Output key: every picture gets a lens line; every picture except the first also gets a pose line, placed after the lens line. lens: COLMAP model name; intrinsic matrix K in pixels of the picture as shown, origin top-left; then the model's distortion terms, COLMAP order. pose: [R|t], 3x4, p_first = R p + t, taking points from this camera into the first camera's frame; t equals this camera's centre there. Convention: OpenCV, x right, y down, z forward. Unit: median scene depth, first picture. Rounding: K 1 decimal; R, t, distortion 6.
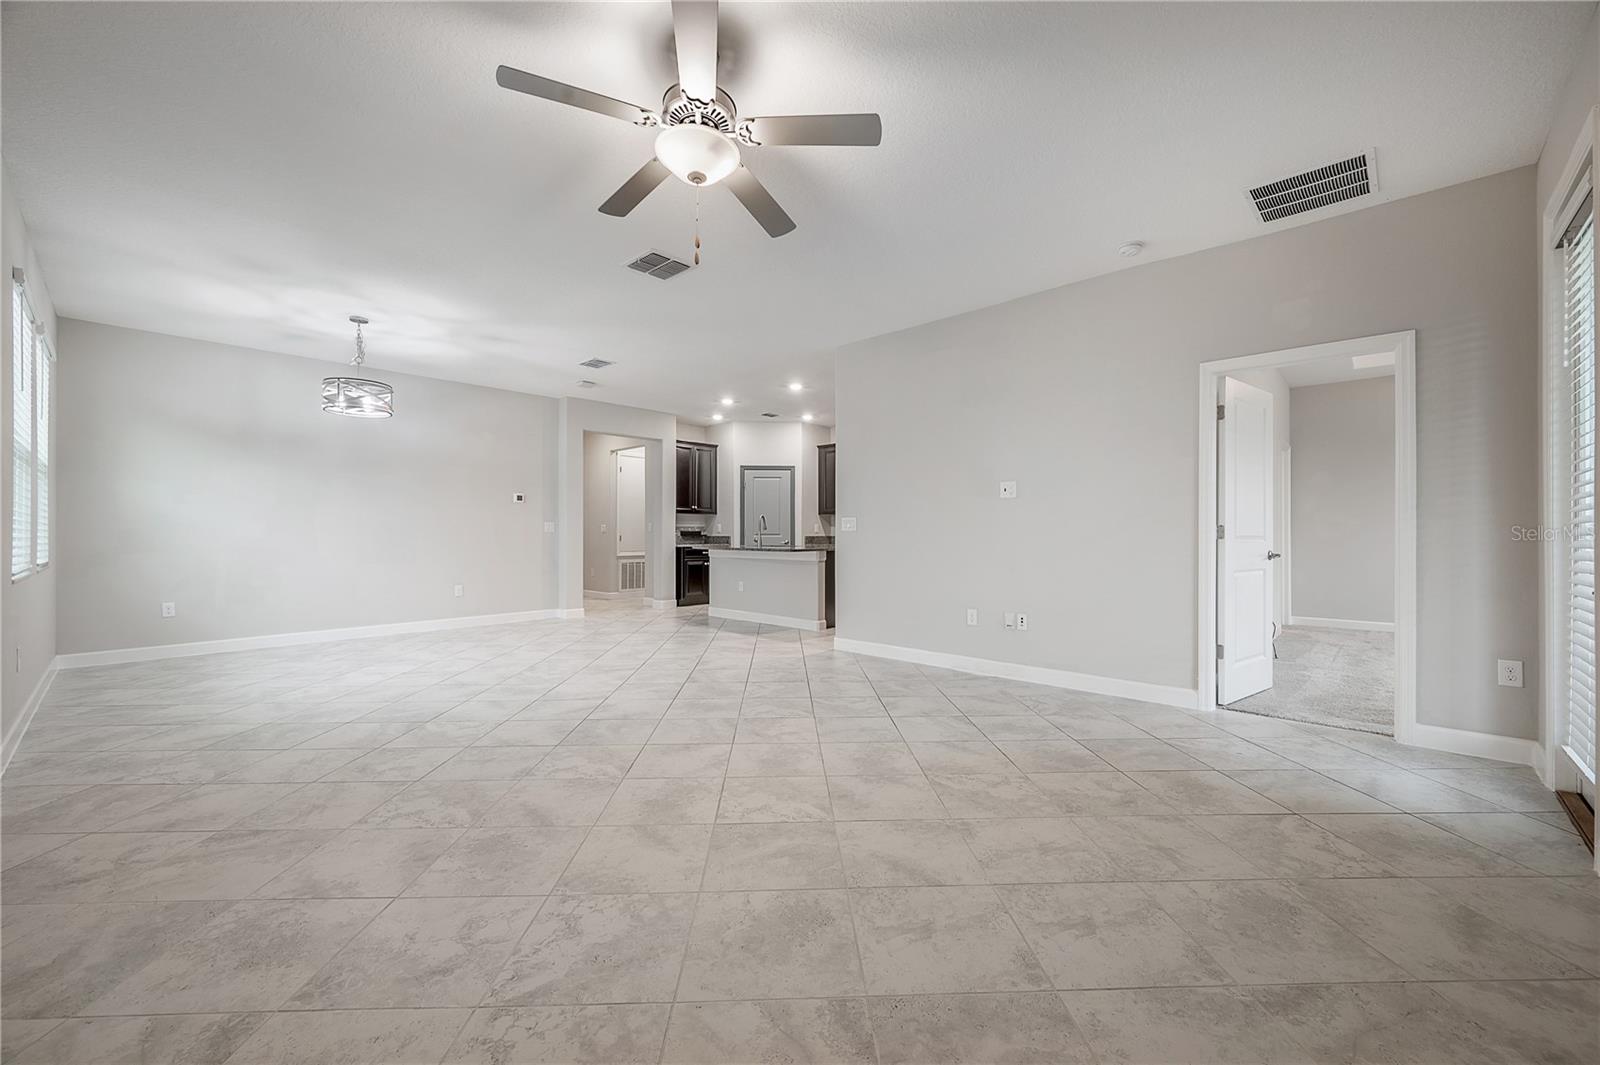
lens RADIAL K [[632.7, 0, 795.1], [0, 632.7, 531.7], [0, 0, 1]] dist [-0.000090, -0.000106]
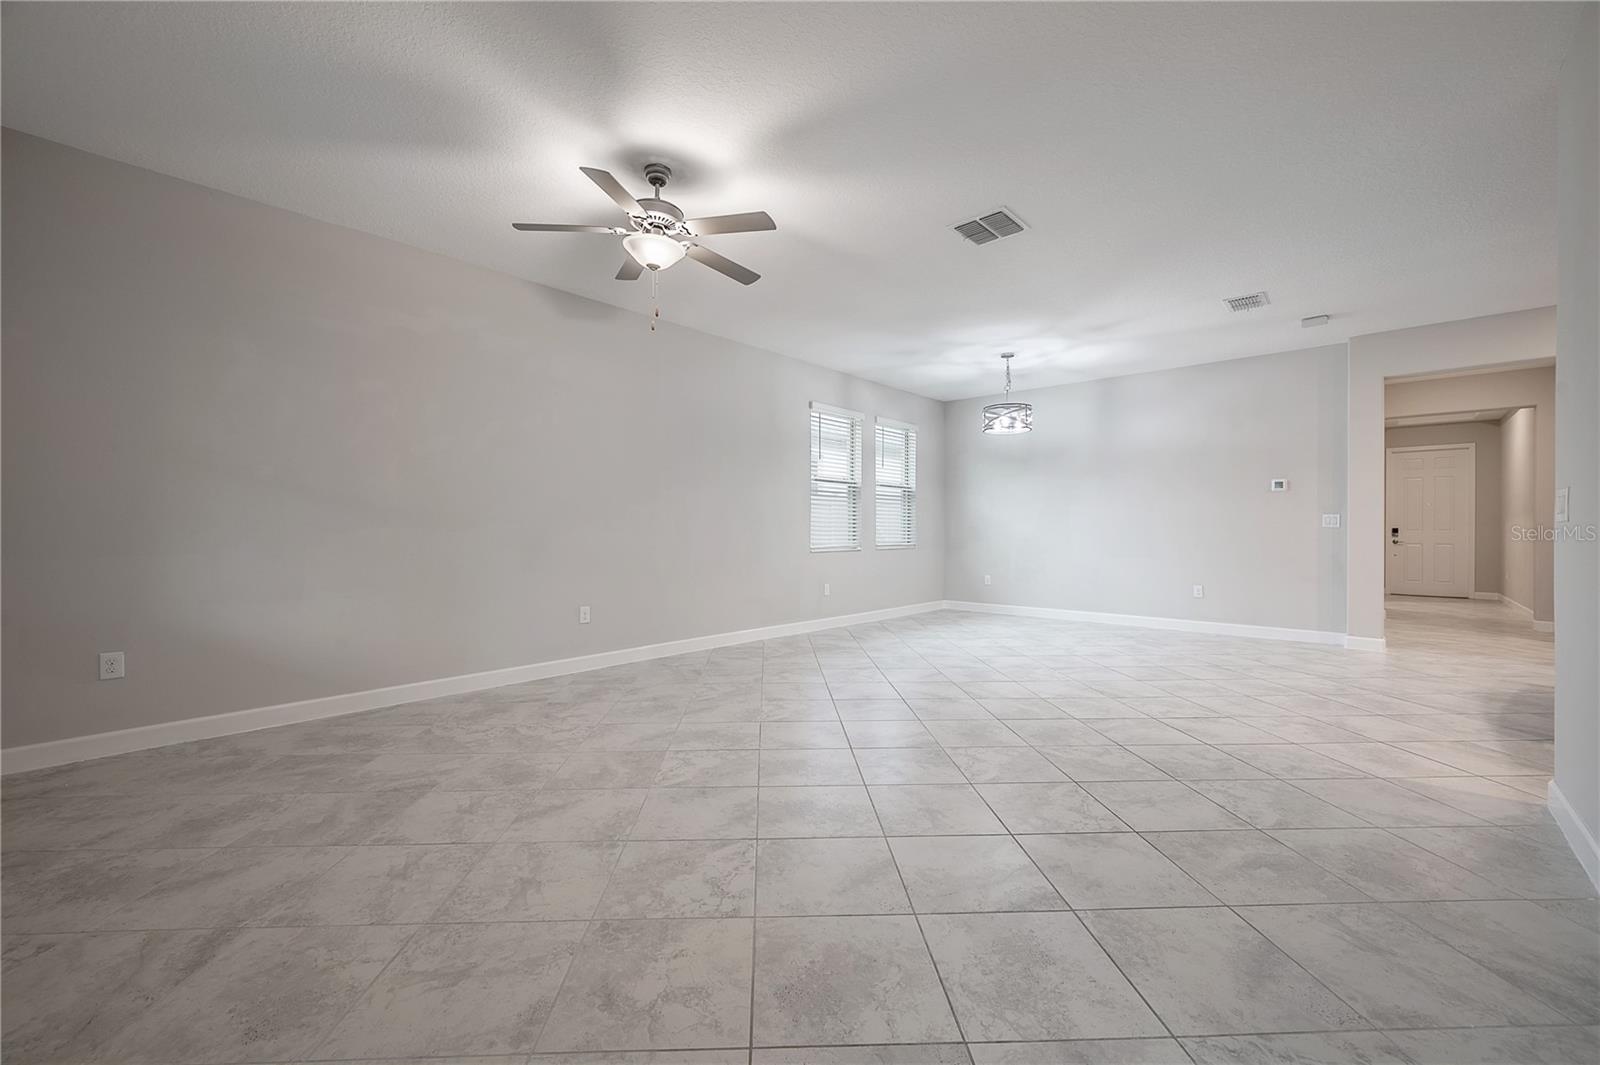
lens RADIAL K [[632.7, 0, 795.1], [0, 632.7, 531.7], [0, 0, 1]] dist [-0.000090, -0.000106]
pose [[0.014429, 0.003640, -0.999889, 1.205357], [0.001659, 0.999992, 0.003665, 0.006391], [0.999895, -0.001711, 0.014423, 1.276652]]
